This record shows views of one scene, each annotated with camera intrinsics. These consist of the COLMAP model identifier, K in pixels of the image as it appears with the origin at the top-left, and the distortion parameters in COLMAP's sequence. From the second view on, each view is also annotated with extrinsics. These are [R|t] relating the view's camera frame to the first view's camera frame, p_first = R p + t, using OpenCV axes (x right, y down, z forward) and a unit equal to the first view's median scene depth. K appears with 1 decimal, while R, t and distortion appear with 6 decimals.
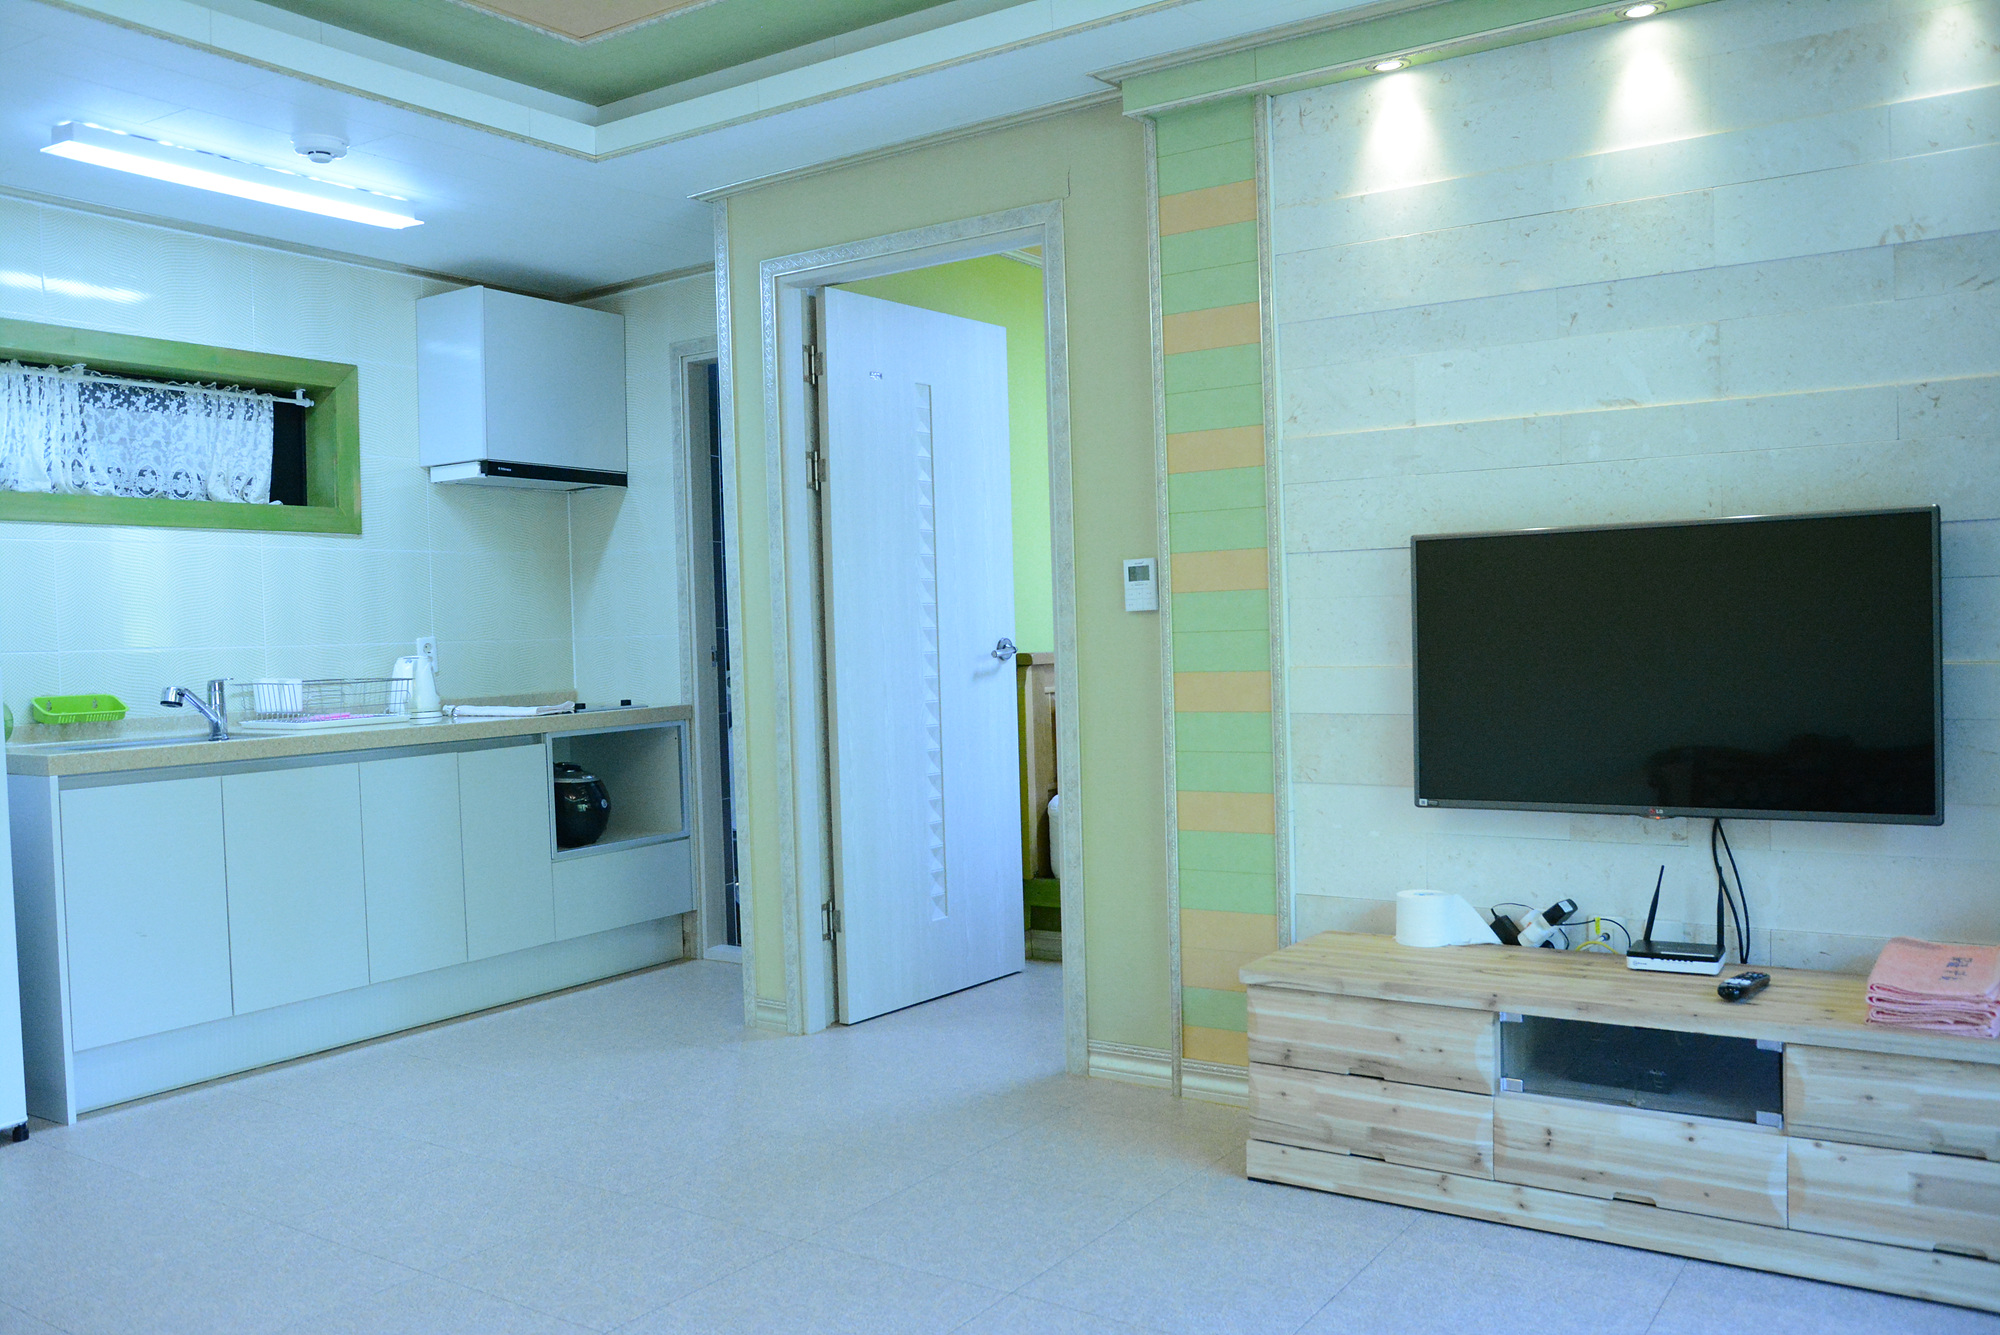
lens RADIAL K [[1592.9, 0, 1000.0], [0, 1592.9, 667.5], [0, 0, 1]] dist [-0.077651, 0.069632]
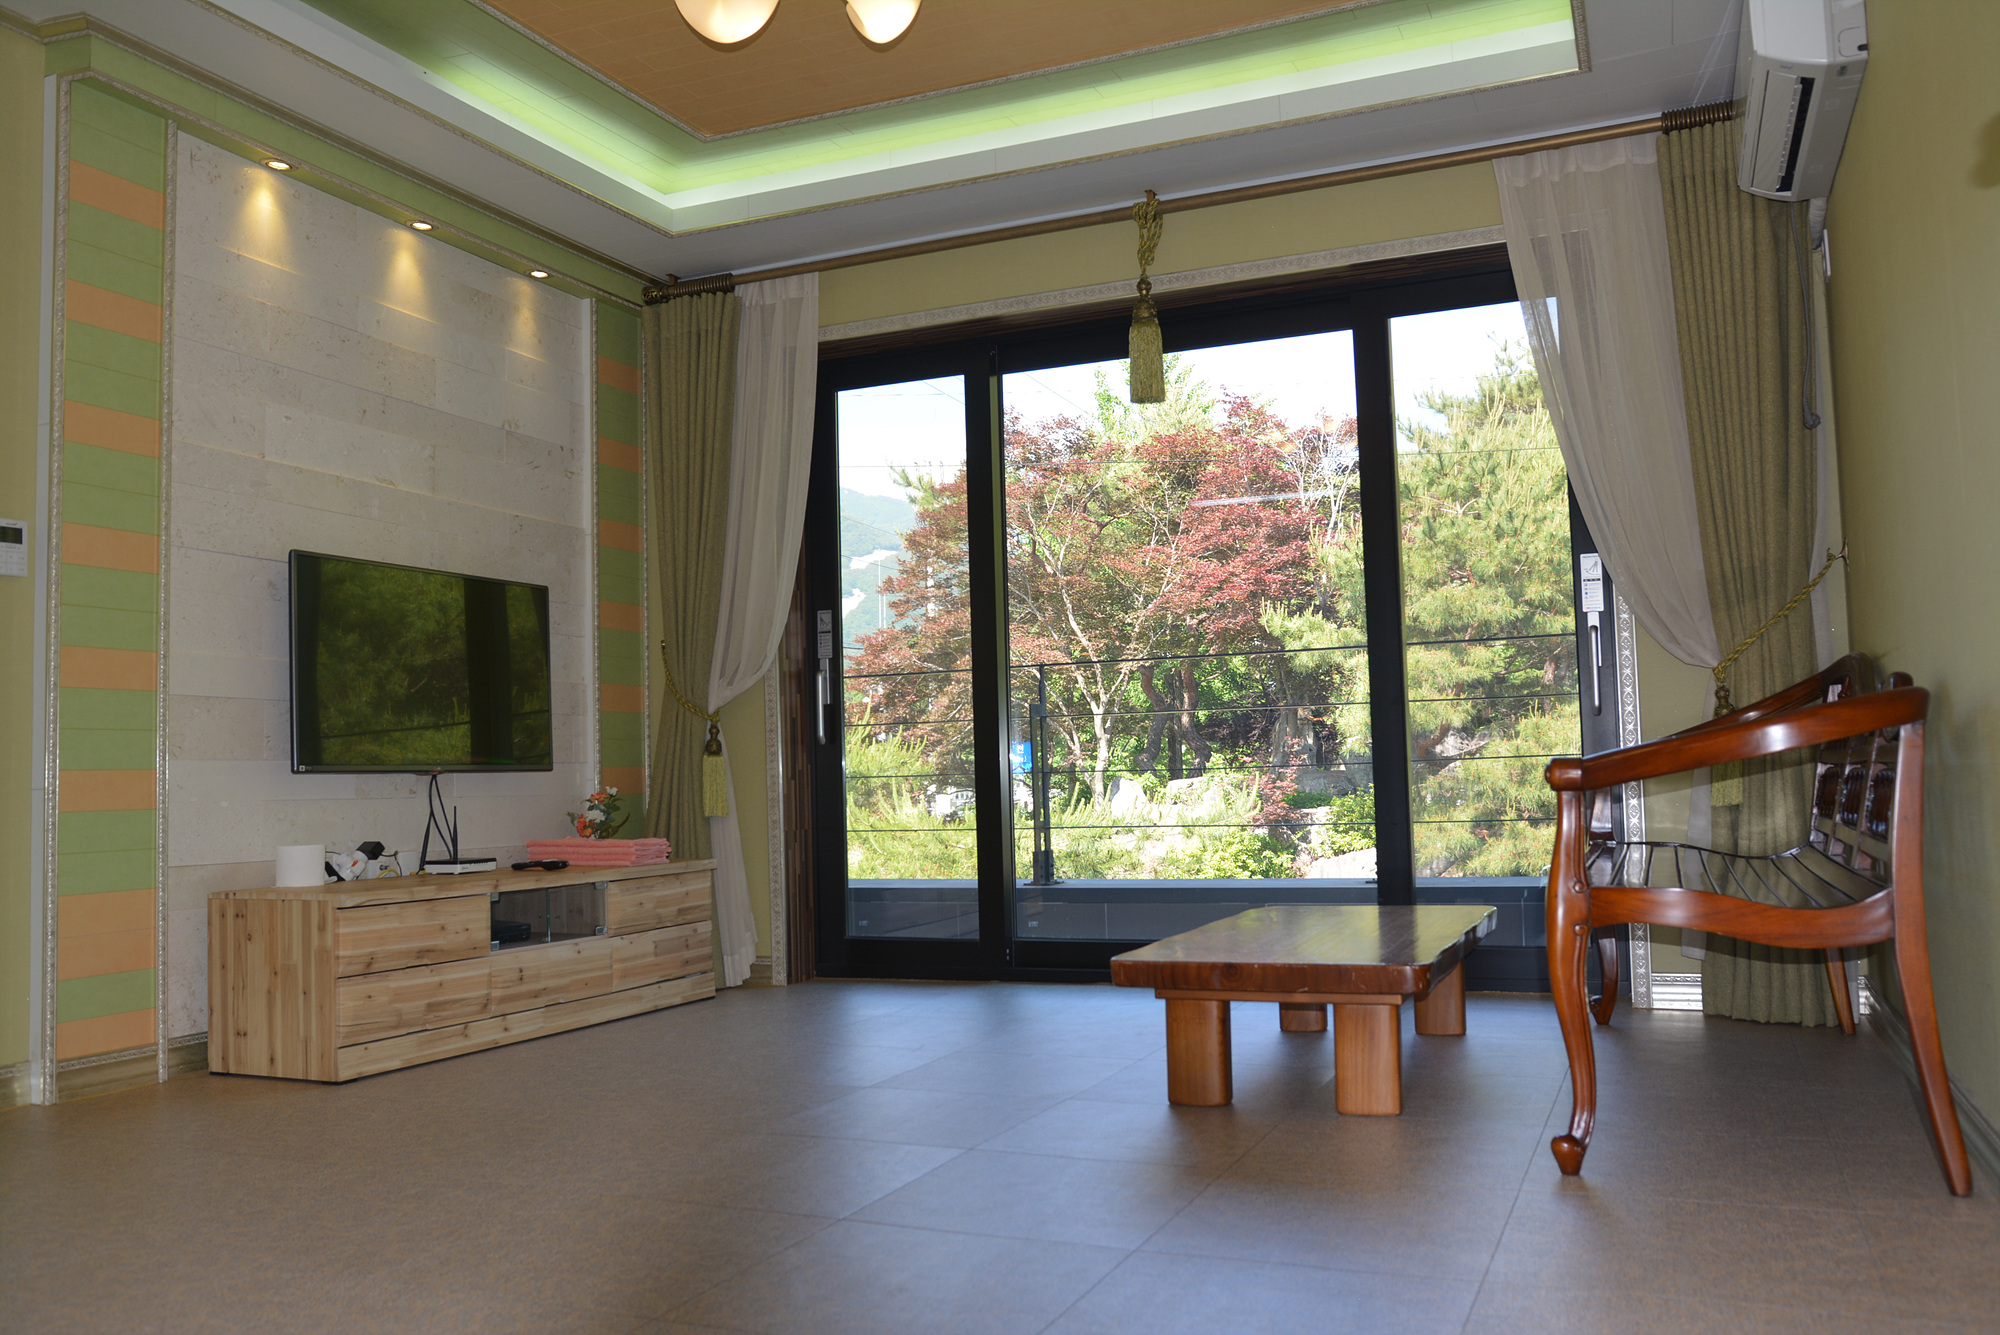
lens RADIAL K [[1592.9, 0, 1000.0], [0, 1592.9, 667.5], [0, 0, 1]] dist [-0.077651, 0.069632]
pose [[-0.185327, 0.105408, 0.977007, -1.098018], [0.055003, 0.993784, -0.096785, 0.167221], [-0.981136, 0.035802, -0.189973, 0.762916]]
